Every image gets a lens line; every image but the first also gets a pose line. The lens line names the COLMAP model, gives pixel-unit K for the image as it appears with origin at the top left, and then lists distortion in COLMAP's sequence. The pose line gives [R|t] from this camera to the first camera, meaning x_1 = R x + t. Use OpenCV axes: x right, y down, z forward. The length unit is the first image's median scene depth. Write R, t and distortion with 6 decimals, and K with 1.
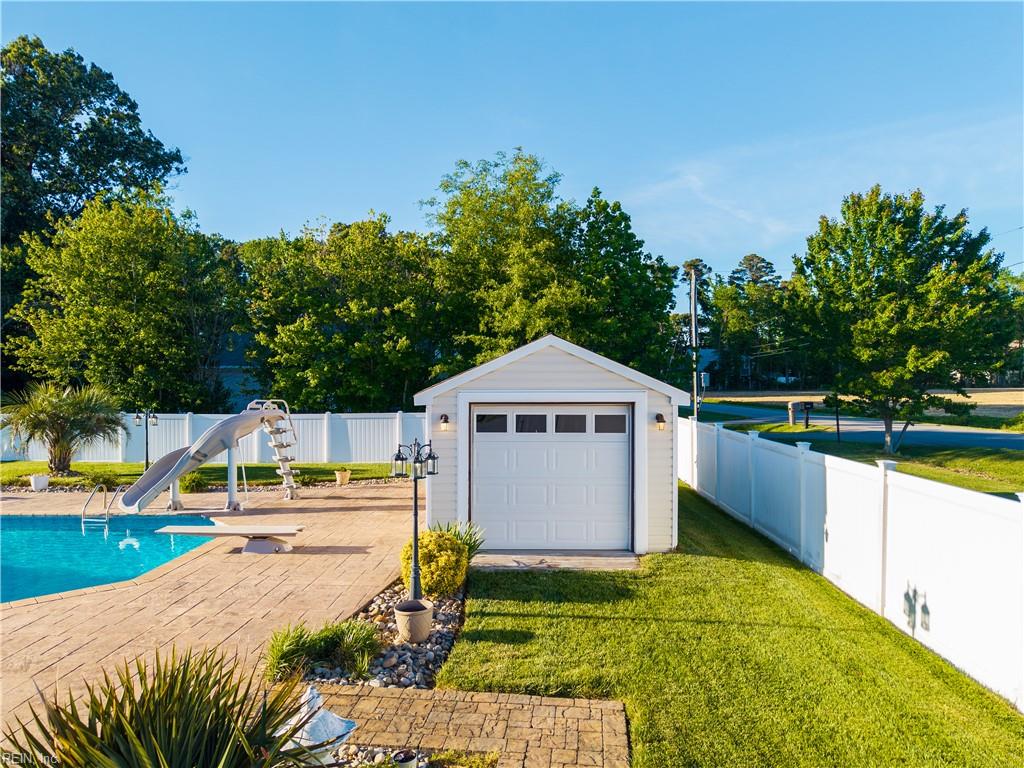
lens RADIAL K [[691.1, 0, 508.1], [0, 691.1, 416.2], [0, 0, 1]] dist [0.016811, -0.014828]
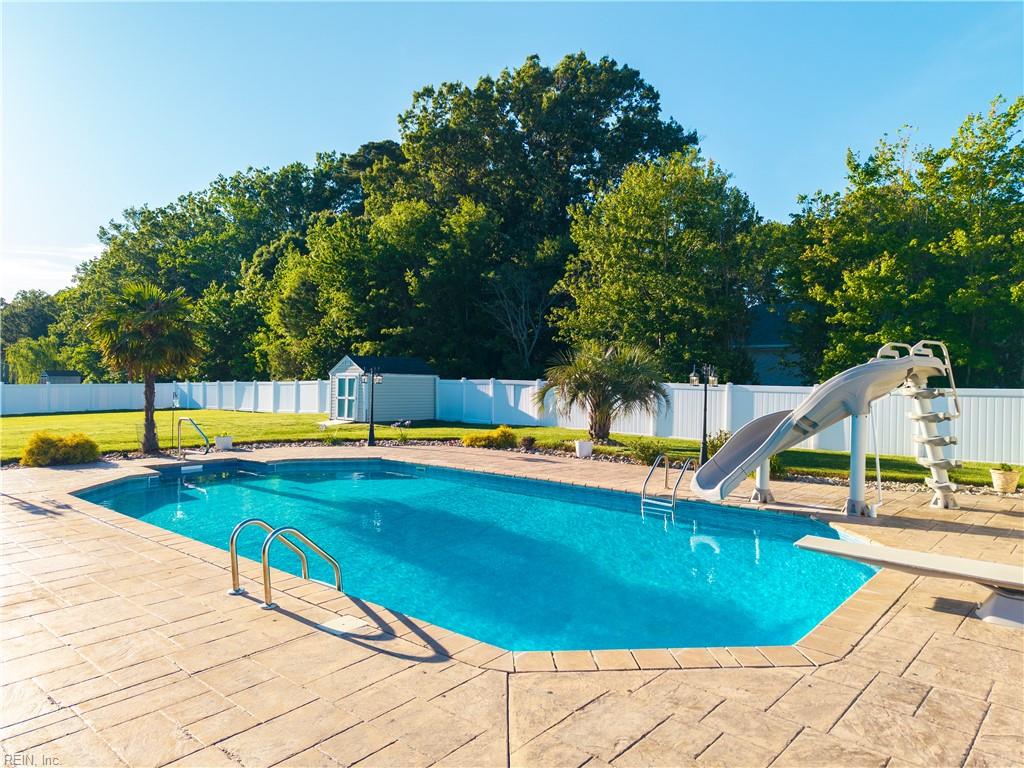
lens RADIAL K [[691.1, 0, 519.6], [0, 691.1, 381.7], [0, 0, 1]] dist [0.016811, -0.014828]
pose [[0.793660, 0.021909, -0.607966, -0.246710], [-0.046050, 0.998648, -0.024127, 0.042227], [0.606616, 0.047146, 0.793596, 0.297151]]
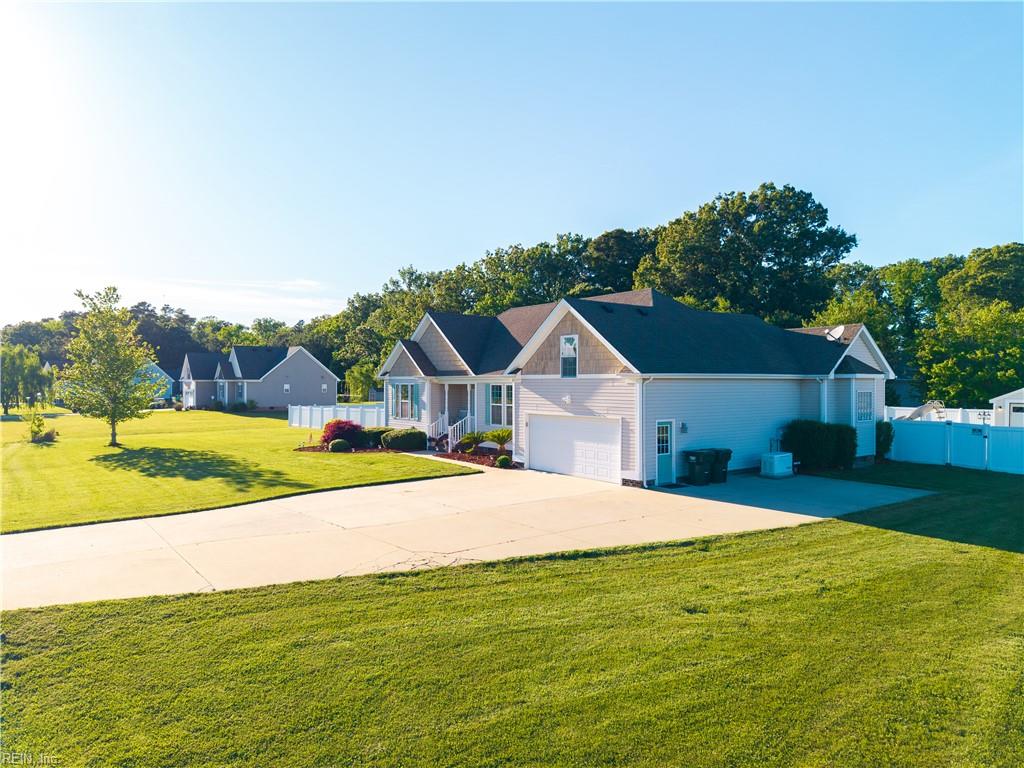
lens RADIAL K [[691.1, 0, 511.4], [0, 691.1, 390.0], [0, 0, 1]] dist [0.016811, -0.014828]
pose [[0.676679, 0.024418, -0.735873, 0.525163], [-0.054089, 0.998398, -0.016609, 0.069995], [0.734289, 0.051041, 0.676916, -2.056720]]
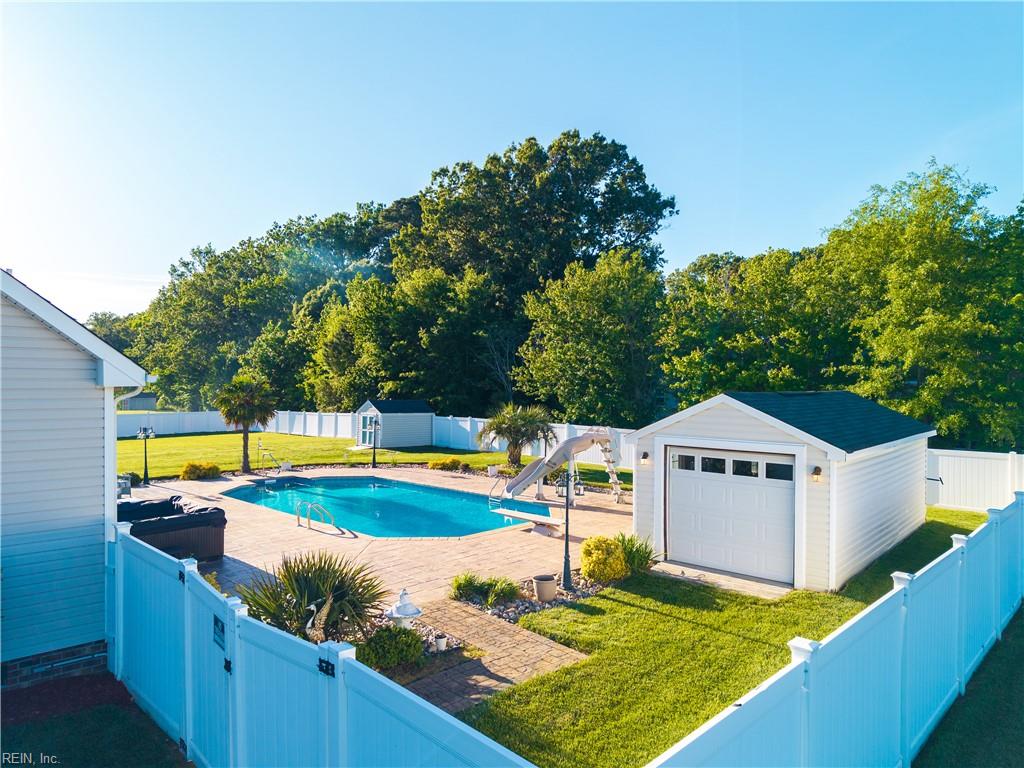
lens RADIAL K [[691.1, 0, 525.4], [0, 691.1, 388.6], [0, 0, 1]] dist [0.016811, -0.014828]
pose [[0.758668, 0.018915, -0.651203, 0.413740], [-0.048458, 0.998448, -0.027454, -0.053663], [0.649673, 0.052385, 0.758407, -0.117482]]
